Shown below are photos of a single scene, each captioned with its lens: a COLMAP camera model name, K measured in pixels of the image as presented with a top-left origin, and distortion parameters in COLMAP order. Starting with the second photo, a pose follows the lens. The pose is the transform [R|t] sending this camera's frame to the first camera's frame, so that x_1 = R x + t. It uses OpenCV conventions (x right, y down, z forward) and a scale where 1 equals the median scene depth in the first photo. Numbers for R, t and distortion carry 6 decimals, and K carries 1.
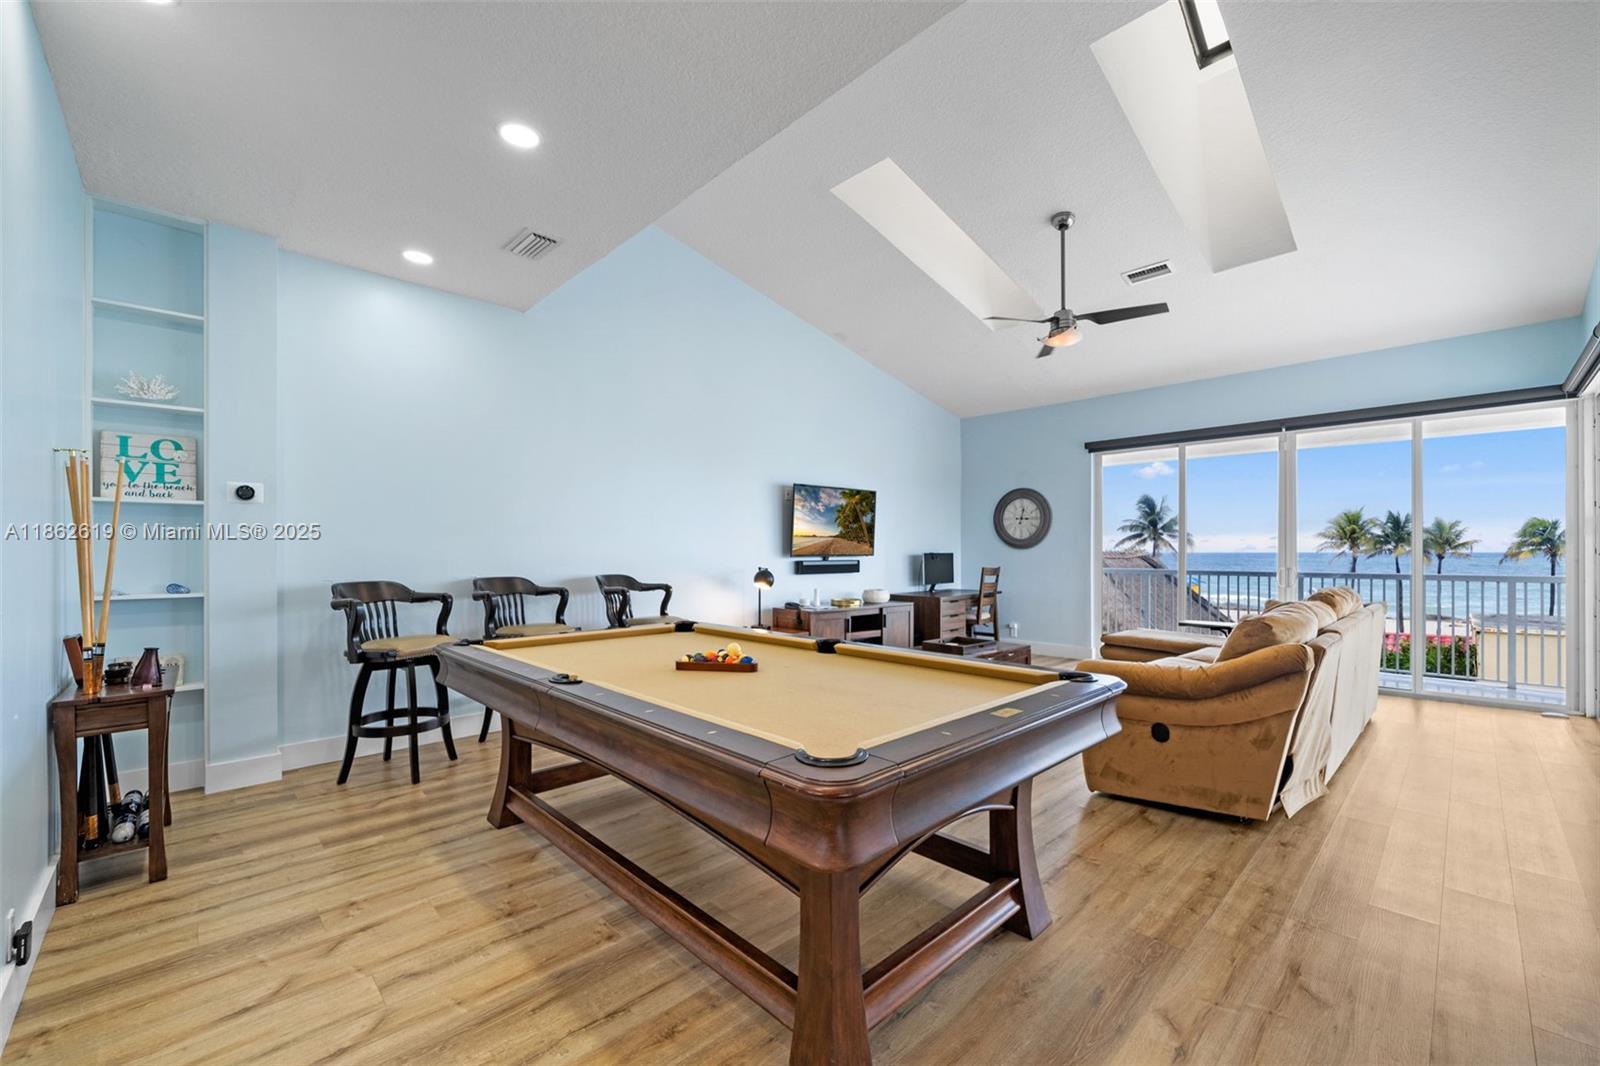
lens RADIAL K [[651.8, 0, 808.4], [0, 651.8, 548.3], [0, 0, 1]] dist [0.002668, 0.000457]
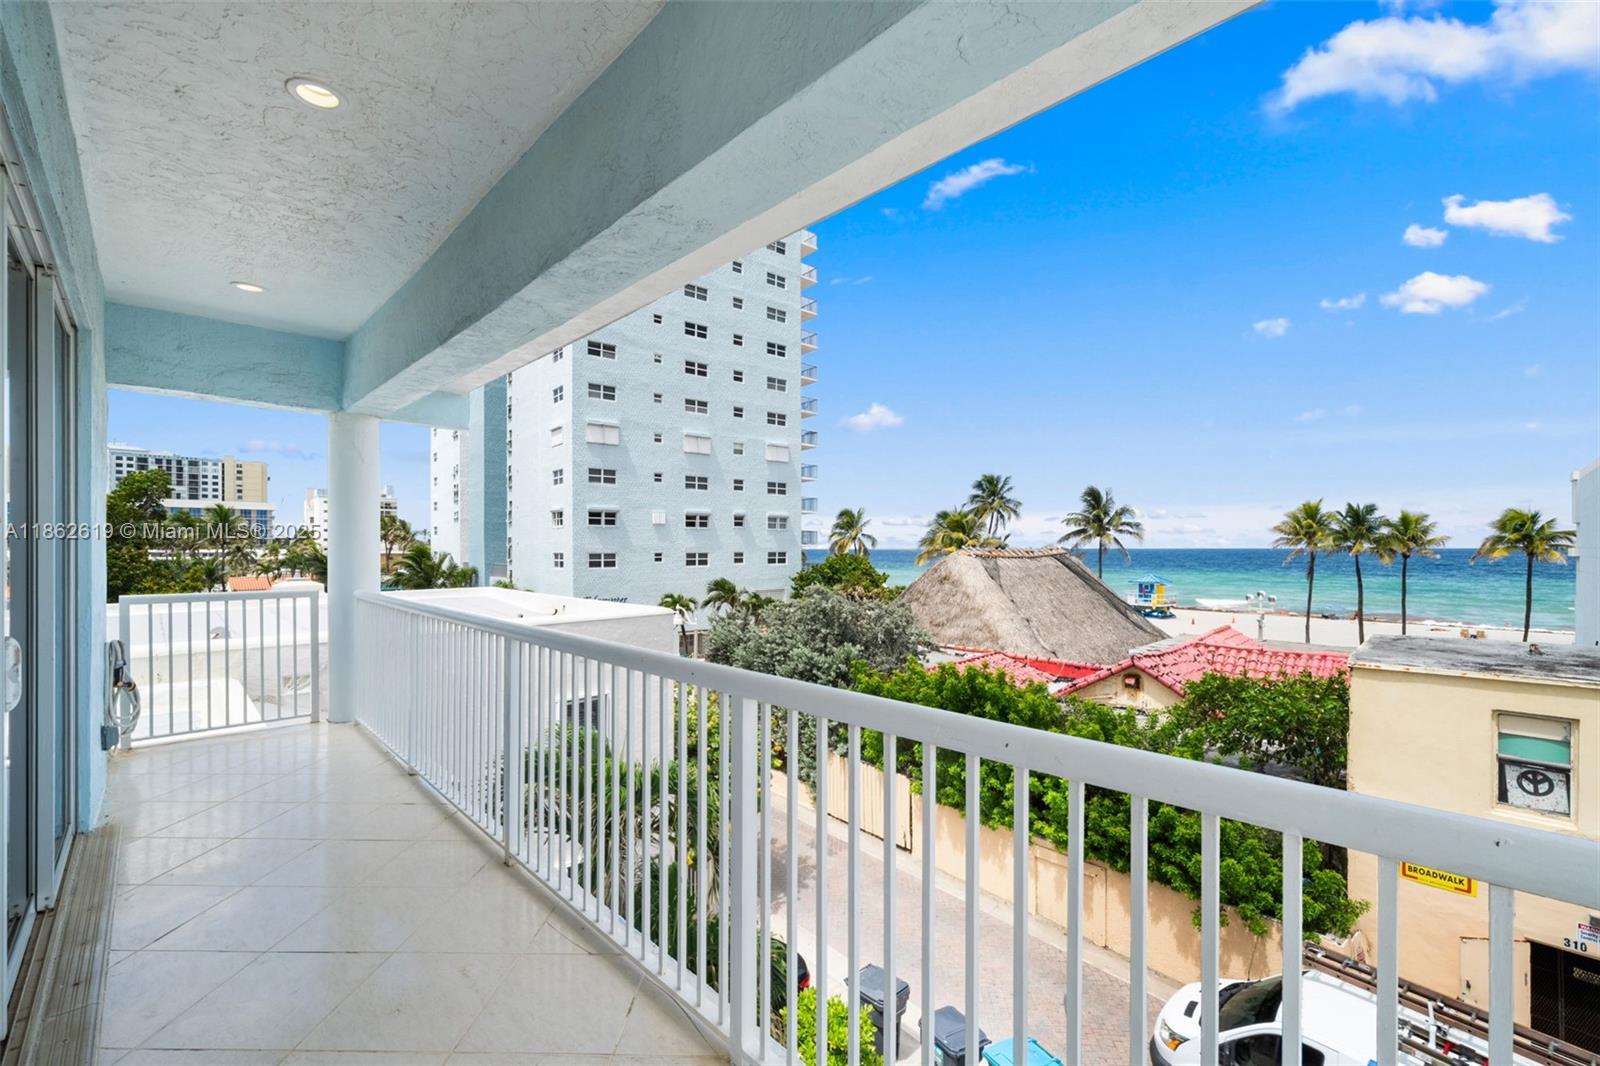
lens RADIAL K [[651.8, 0, 812.9], [0, 651.8, 543.8], [0, 0, 1]] dist [0.002668, 0.000457]
pose [[0.999997, 0.002382, -0.000599, 0.644905], [-0.002383, 0.999997, -0.000841, 0.001043], [0.000597, 0.000842, 0.999999, 0.478578]]
